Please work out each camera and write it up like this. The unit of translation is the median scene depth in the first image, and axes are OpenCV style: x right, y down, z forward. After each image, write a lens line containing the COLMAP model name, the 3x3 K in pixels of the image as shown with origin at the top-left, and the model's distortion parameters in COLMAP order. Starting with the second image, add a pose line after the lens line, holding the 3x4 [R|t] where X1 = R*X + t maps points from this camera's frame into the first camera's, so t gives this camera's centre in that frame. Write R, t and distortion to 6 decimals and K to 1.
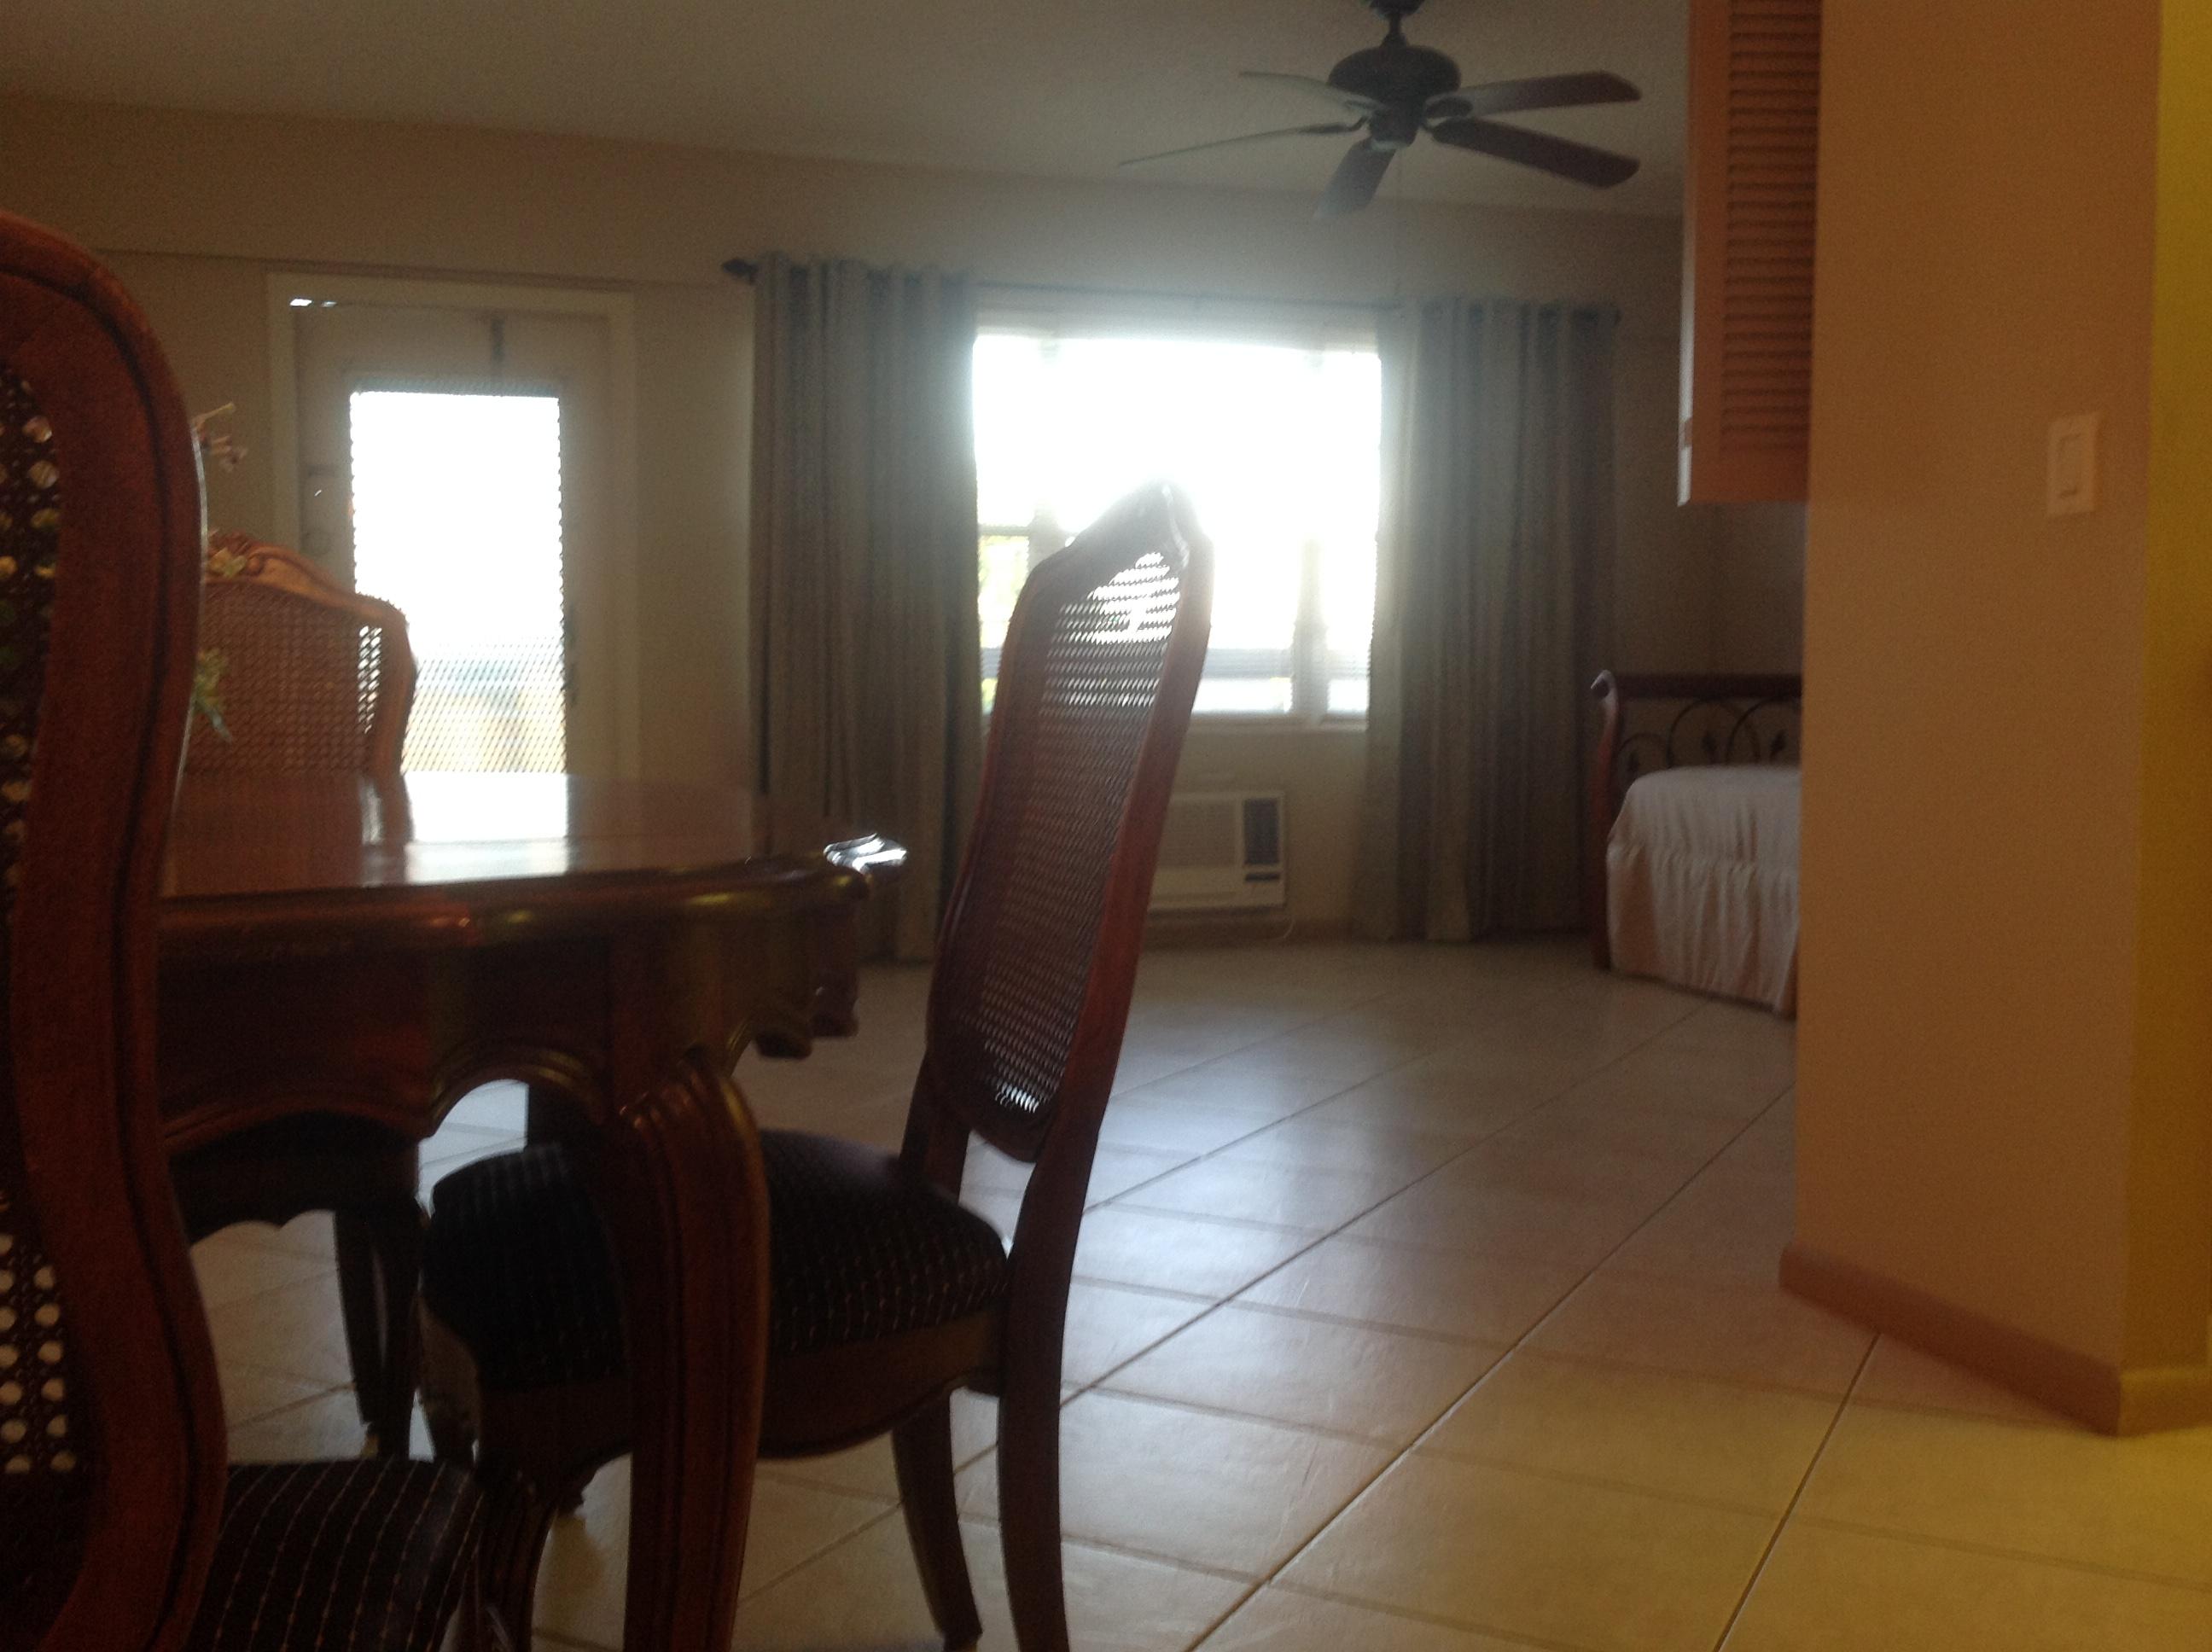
lens RADIAL K [[1999.9, 0, 1106.0], [0, 1999.9, 826.0], [0, 0, 1]] dist [0.174701, -0.399727]
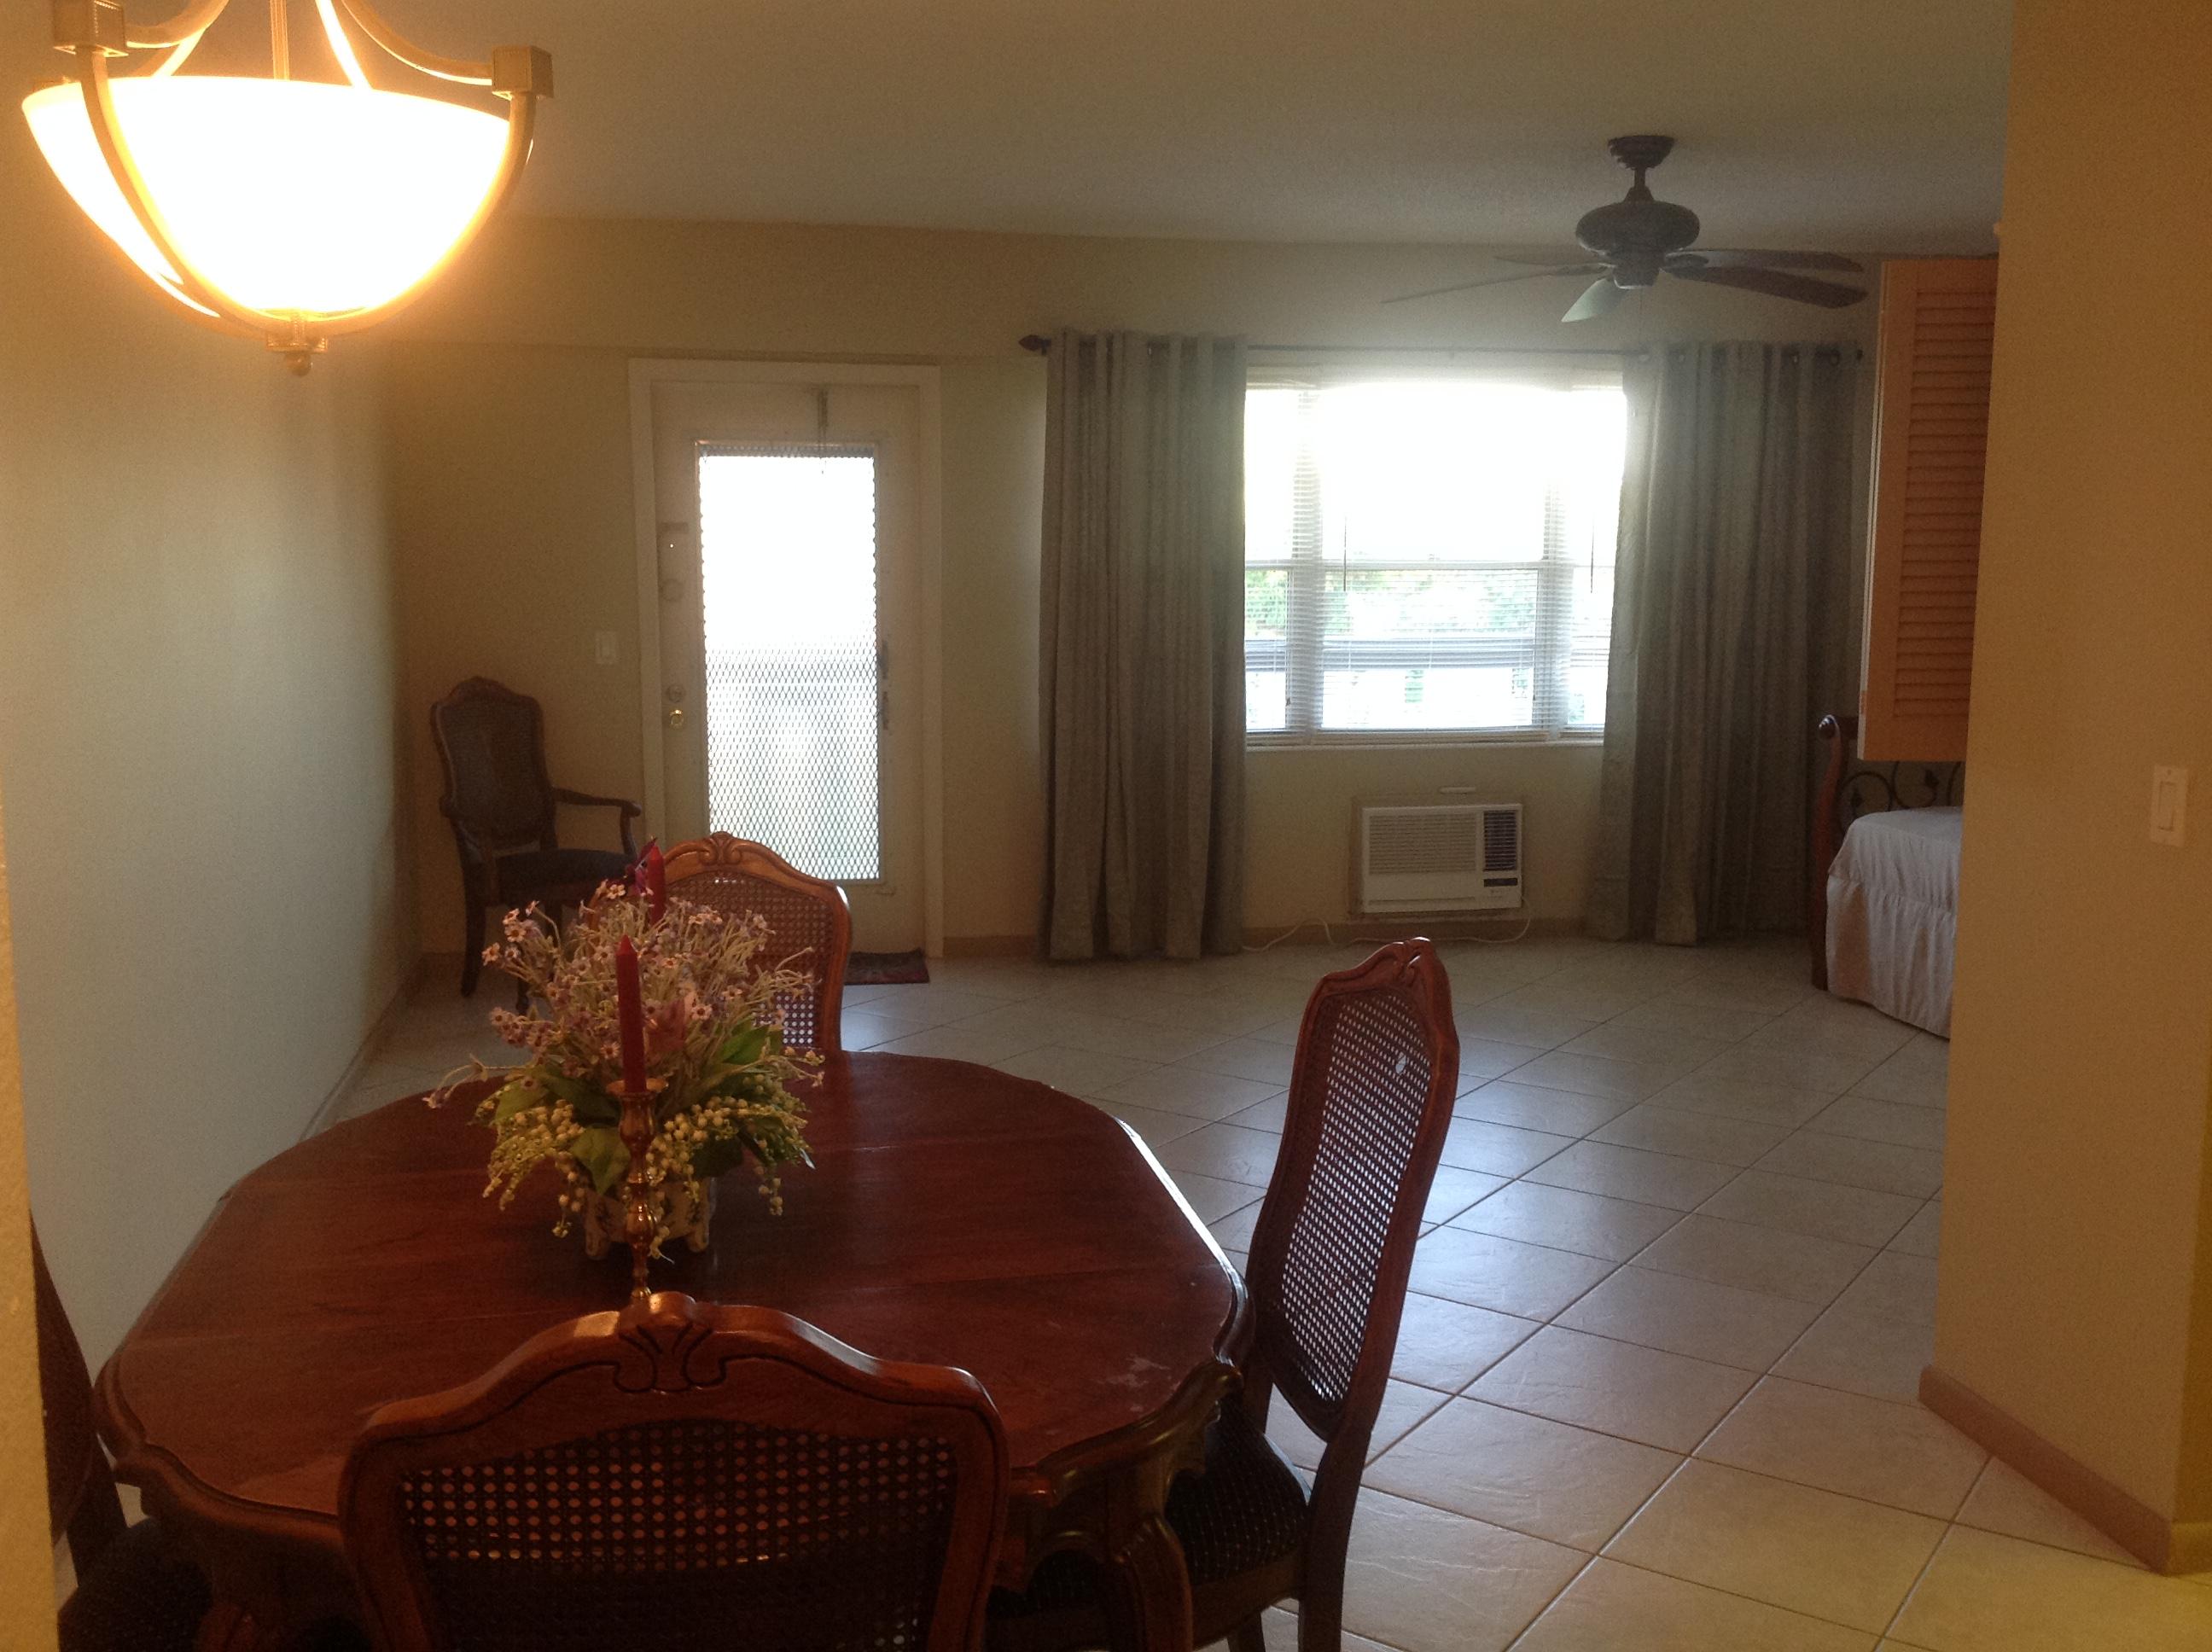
lens RADIAL K [[1997.9, 0, 1106.0], [0, 1997.9, 826.0], [0, 0, 1]] dist [0.106462, -0.214598]
pose [[0.992852, 0.018349, -0.117930, -0.006990], [-0.009607, 0.997192, 0.074273, -0.092553], [0.118961, -0.072609, 0.990240, -0.106969]]
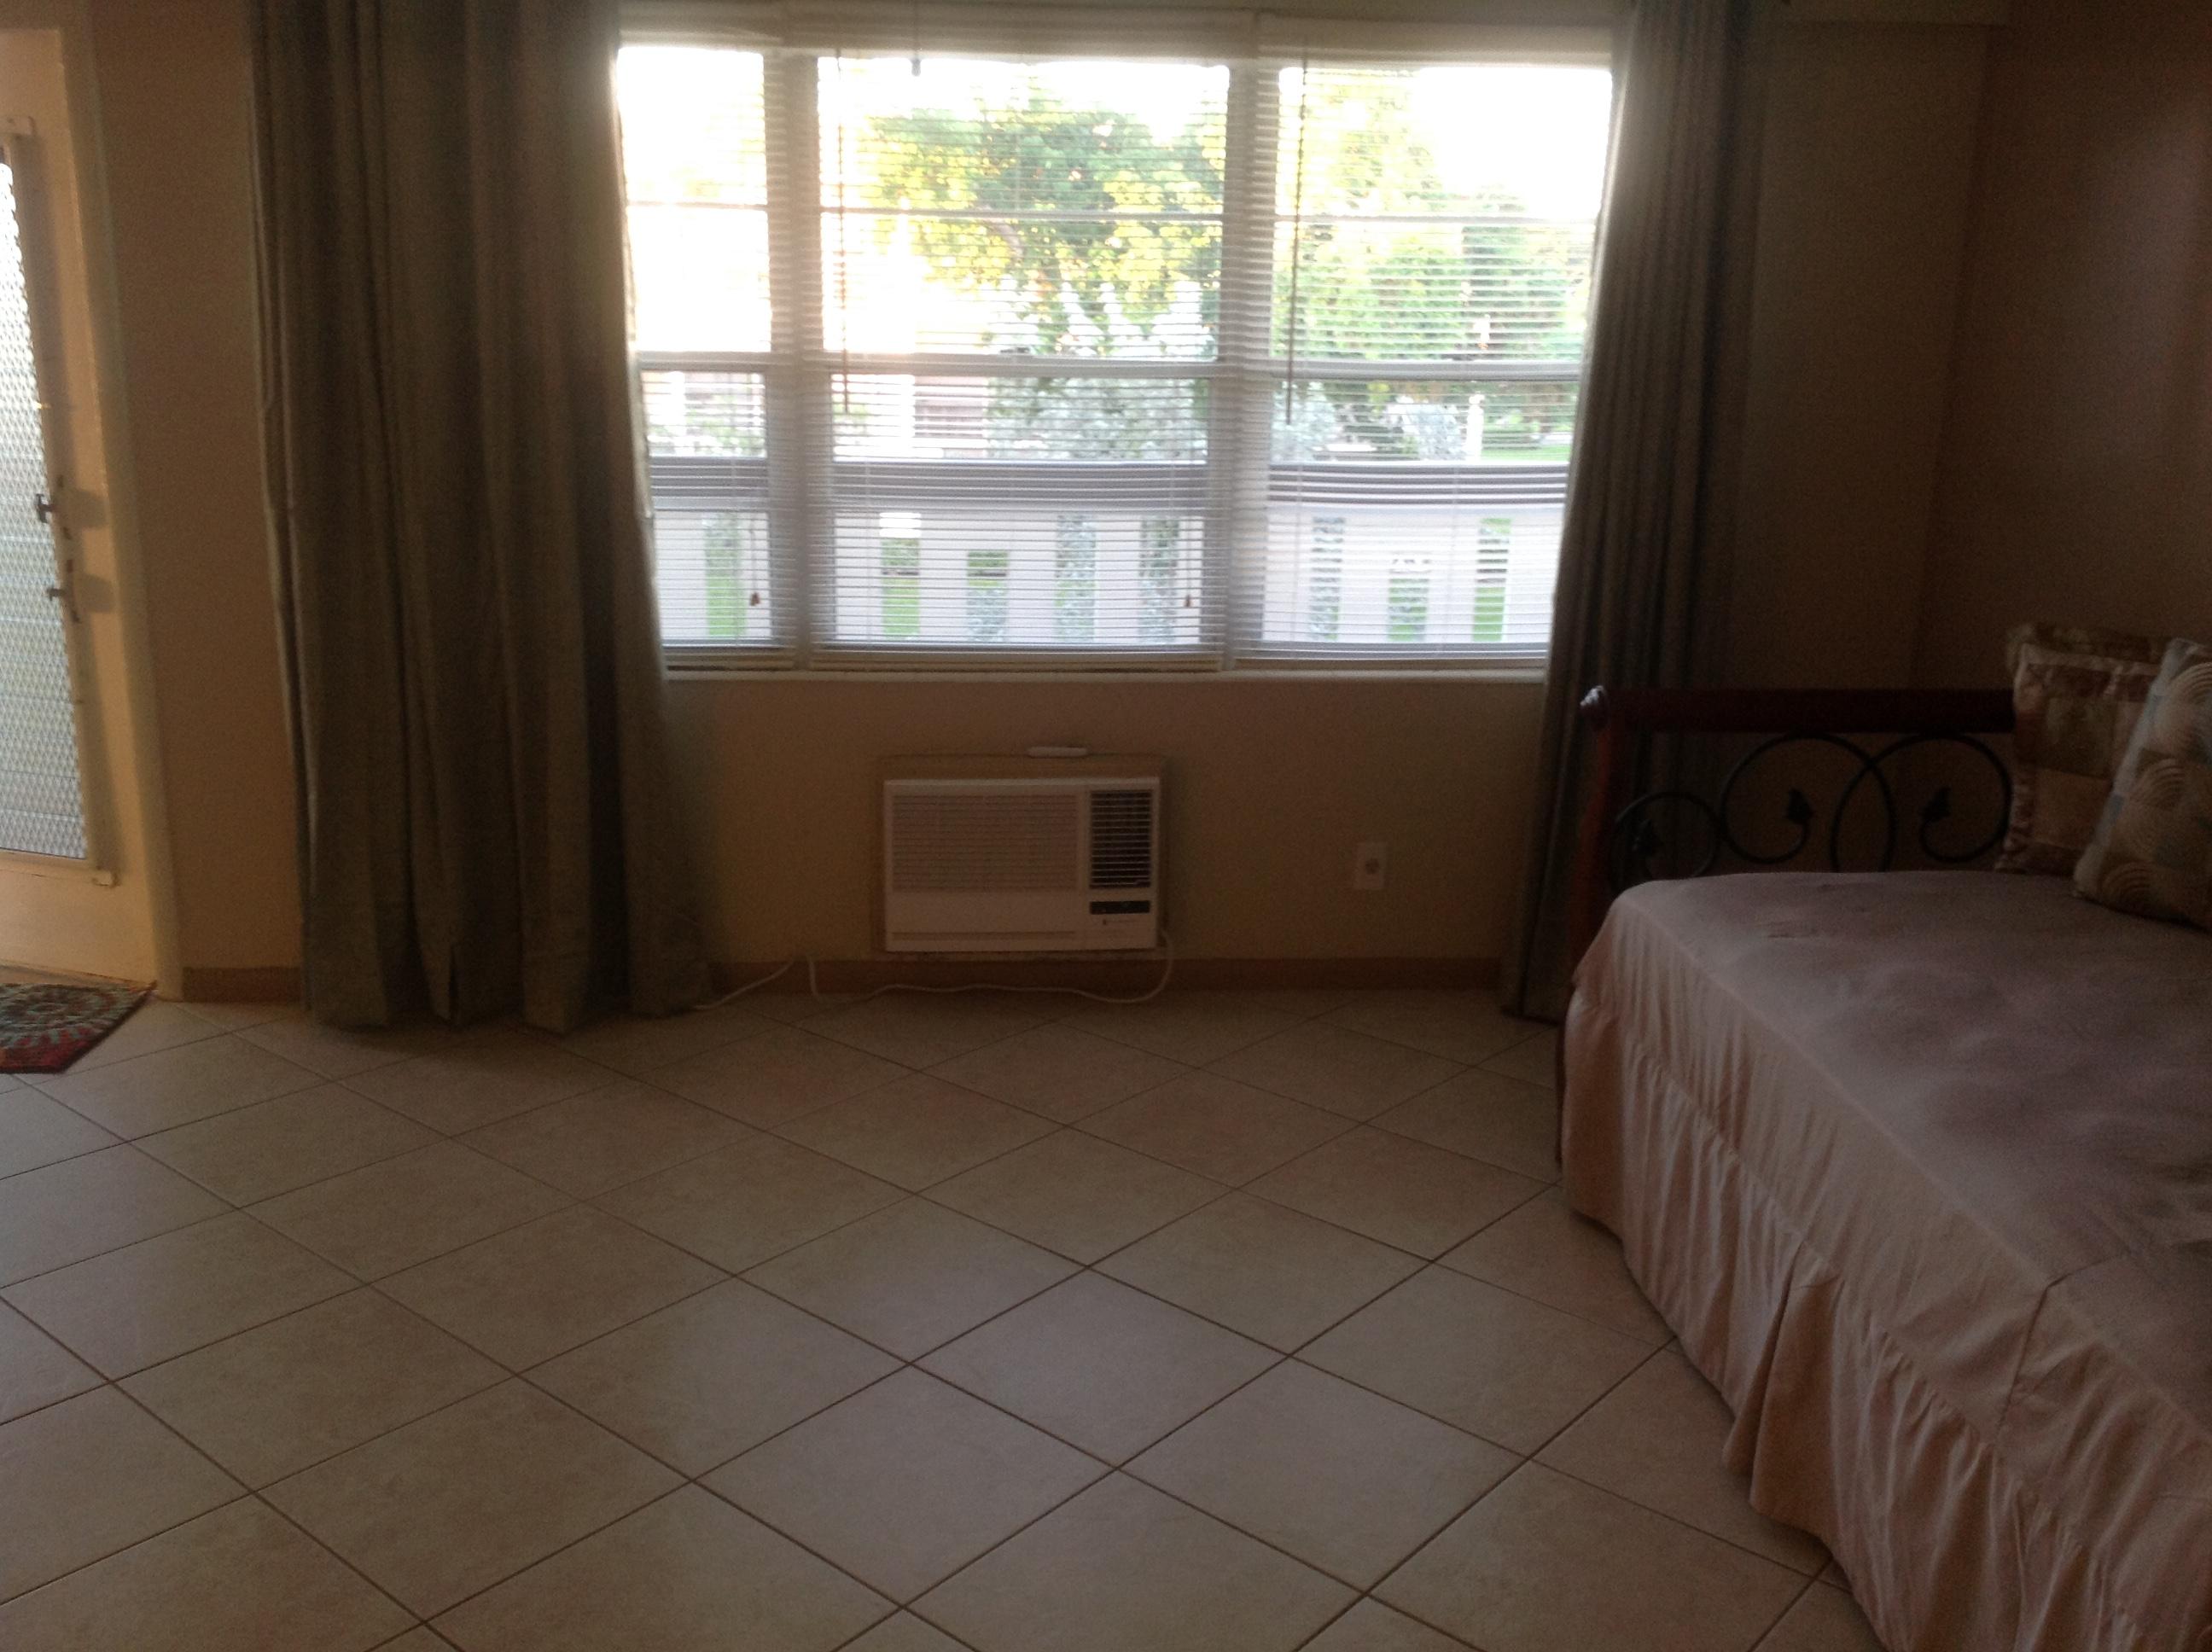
lens RADIAL K [[1999.9, 0, 1106.0], [0, 1999.9, 826.0], [0, 0, 1]] dist [0.174701, -0.399727]
pose [[0.974937, 0.076056, -0.209078, 0.231207], [-0.034619, 0.980167, 0.195127, -0.142610], [0.219772, -0.182999, 0.958234, 0.415166]]
